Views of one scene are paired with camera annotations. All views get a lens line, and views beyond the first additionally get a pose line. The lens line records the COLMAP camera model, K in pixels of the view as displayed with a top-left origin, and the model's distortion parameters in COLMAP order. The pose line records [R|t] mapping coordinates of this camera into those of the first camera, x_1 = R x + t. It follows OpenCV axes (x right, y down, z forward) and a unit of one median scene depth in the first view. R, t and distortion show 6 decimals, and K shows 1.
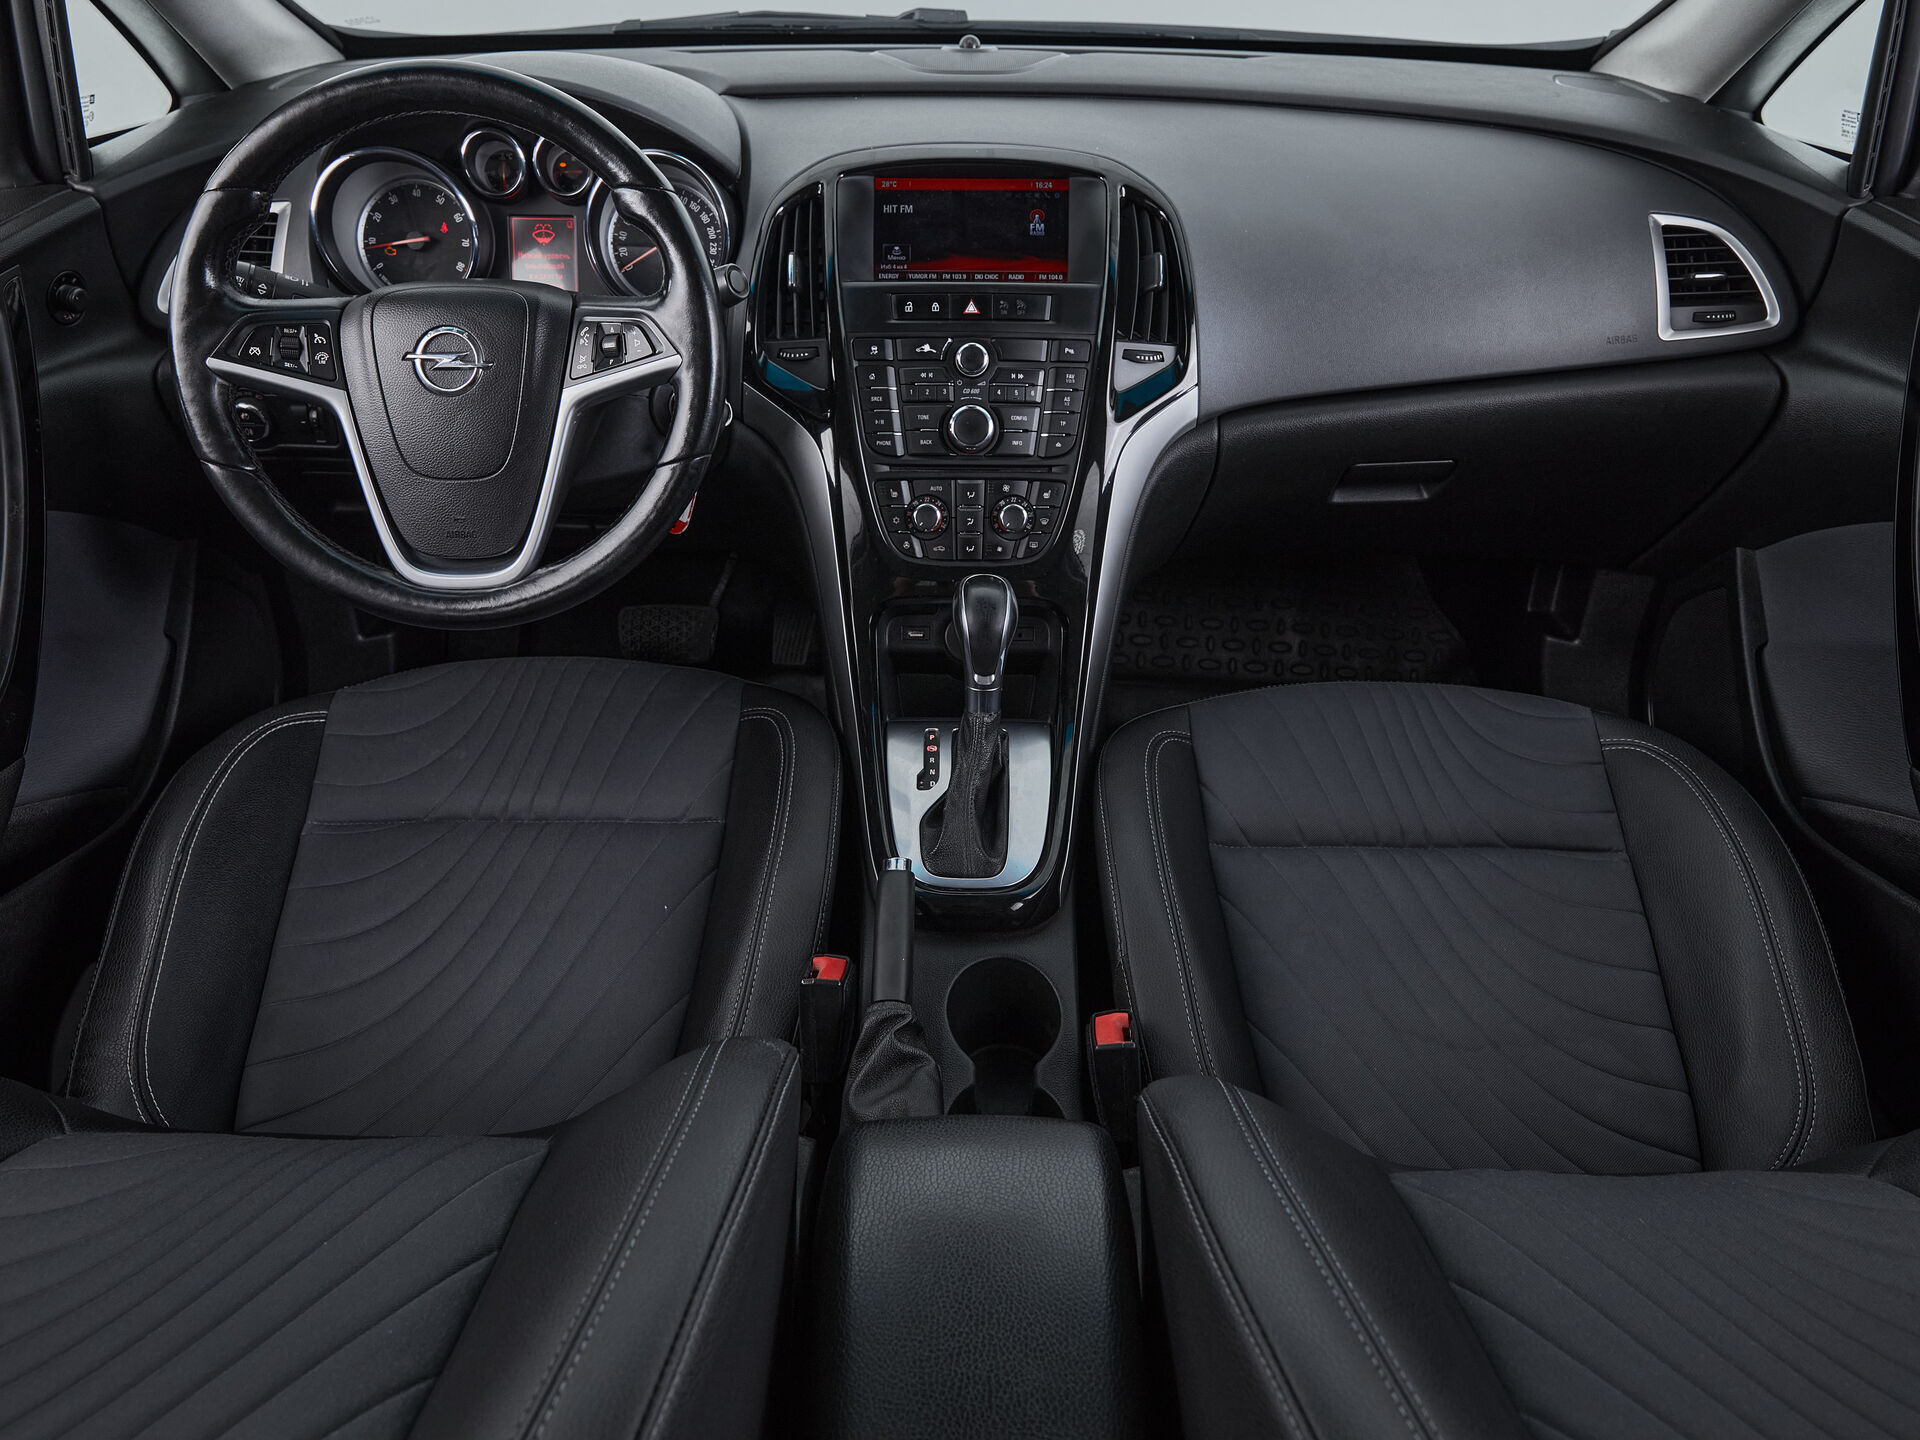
lens RADIAL K [[1433.9, 0, 957.2], [0, 1433.9, 723.2], [0, 0, 1]] dist [-0.015228, 0.004211]
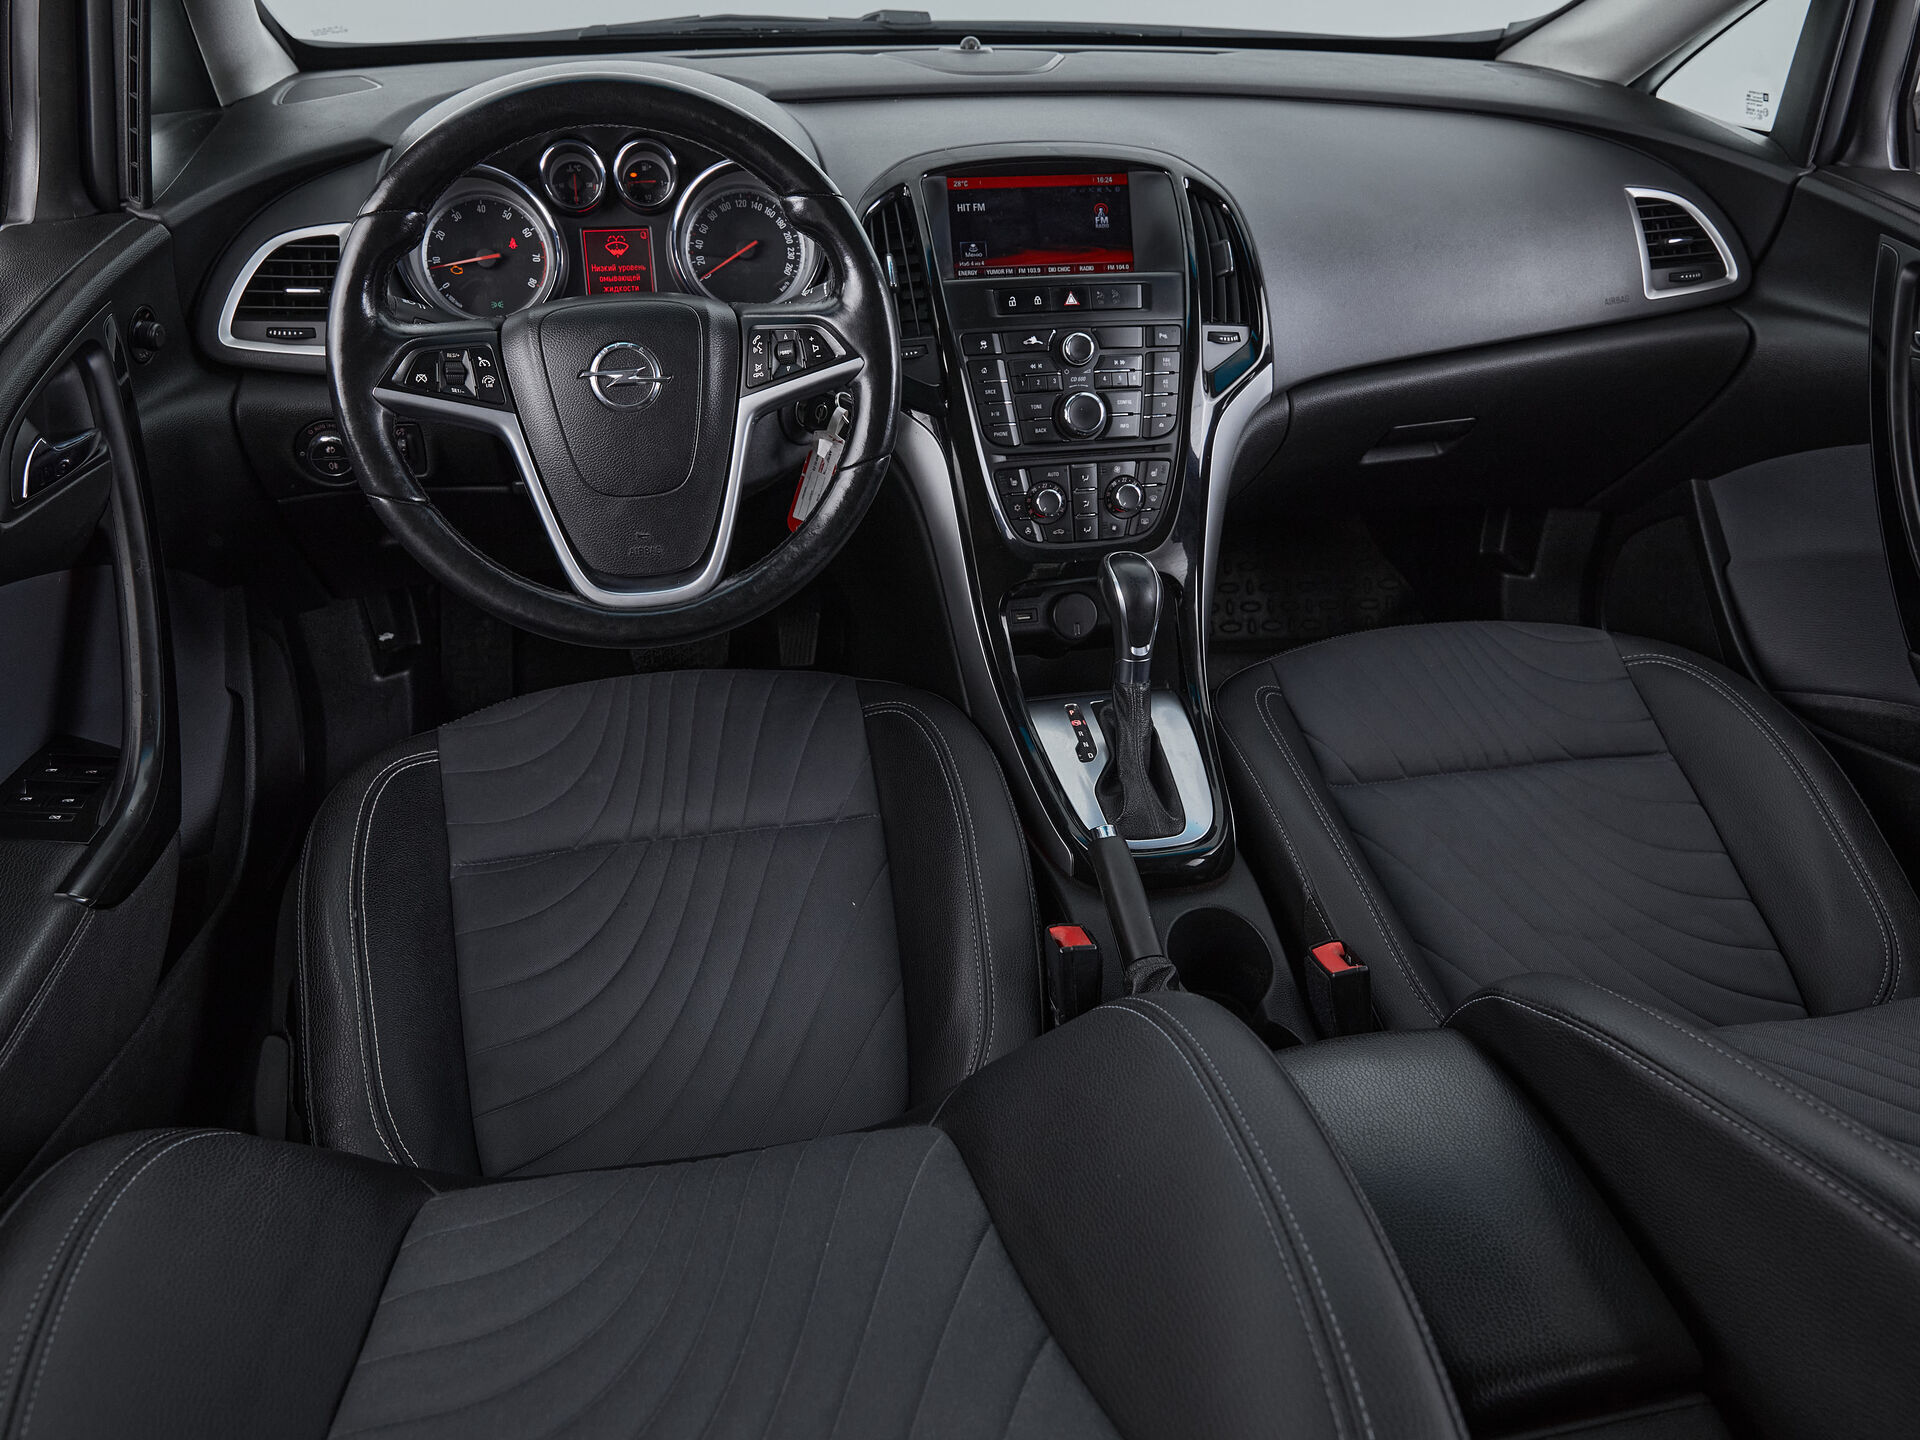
lens RADIAL K [[1433.9, 0, 953.7], [0, 1433.9, 723.0], [0, 0, 1]] dist [-0.015228, 0.004211]
pose [[0.978420, -0.101210, 0.180143, -0.287960], [0.100399, 0.994854, 0.013636, -0.005481], [-0.180596, 0.004745, 0.983546, -0.010161]]
